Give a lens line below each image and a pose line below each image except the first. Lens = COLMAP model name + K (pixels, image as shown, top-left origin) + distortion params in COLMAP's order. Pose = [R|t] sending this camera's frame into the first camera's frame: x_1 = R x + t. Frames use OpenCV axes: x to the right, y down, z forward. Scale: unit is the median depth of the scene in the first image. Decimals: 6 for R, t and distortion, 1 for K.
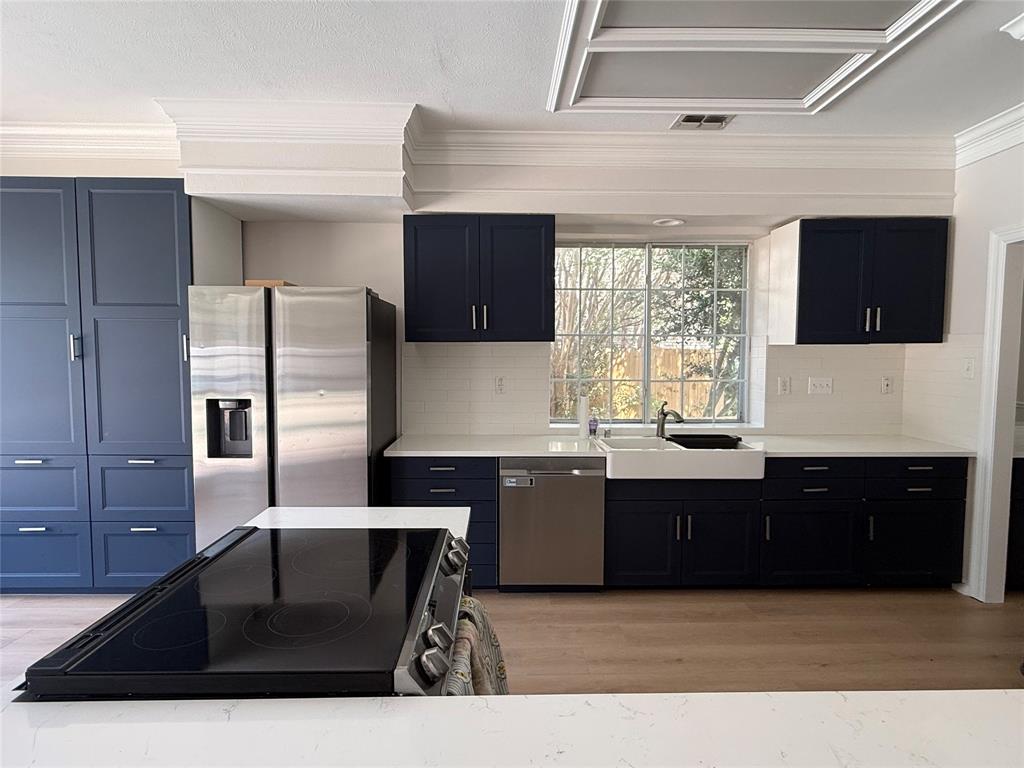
lens RADIAL K [[576.4, 0, 511.6], [0, 576.4, 388.6], [0, 0, 1]] dist [0.001170, 0.000591]
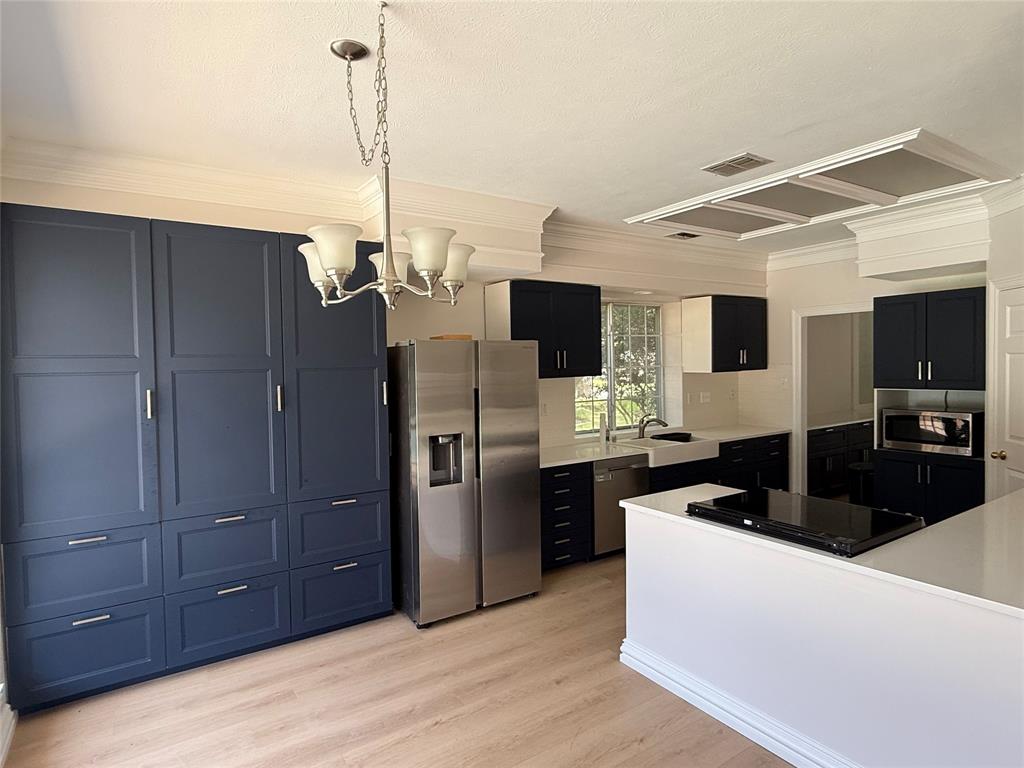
lens RADIAL K [[573.1, 0, 512.0], [0, 573.1, 384.0], [0, 0, 1]] dist [0.003239, 0.001173]
pose [[0.845836, -0.039403, 0.531986, -0.877249], [0.059505, 0.998014, -0.020690, -0.046843], [-0.530114, 0.049156, 0.846500, -0.063834]]
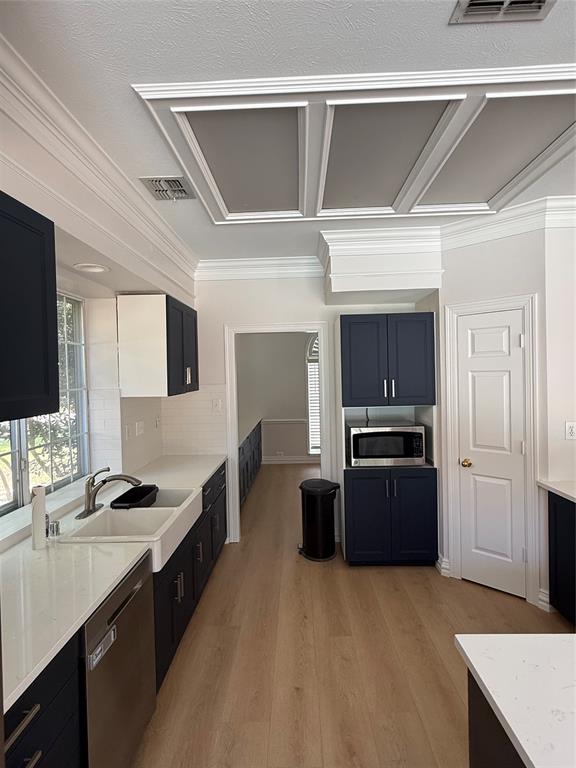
lens RADIAL K [[429.8, 0, 288.0], [0, 429.8, 384.0], [0, 0, 1]] dist [0.003239, 0.001173]
pose [[0.054403, -0.023754, 0.998236, -0.411492], [0.092306, 0.995556, 0.018659, -0.100209], [-0.994243, 0.091128, 0.056354, 0.730005]]
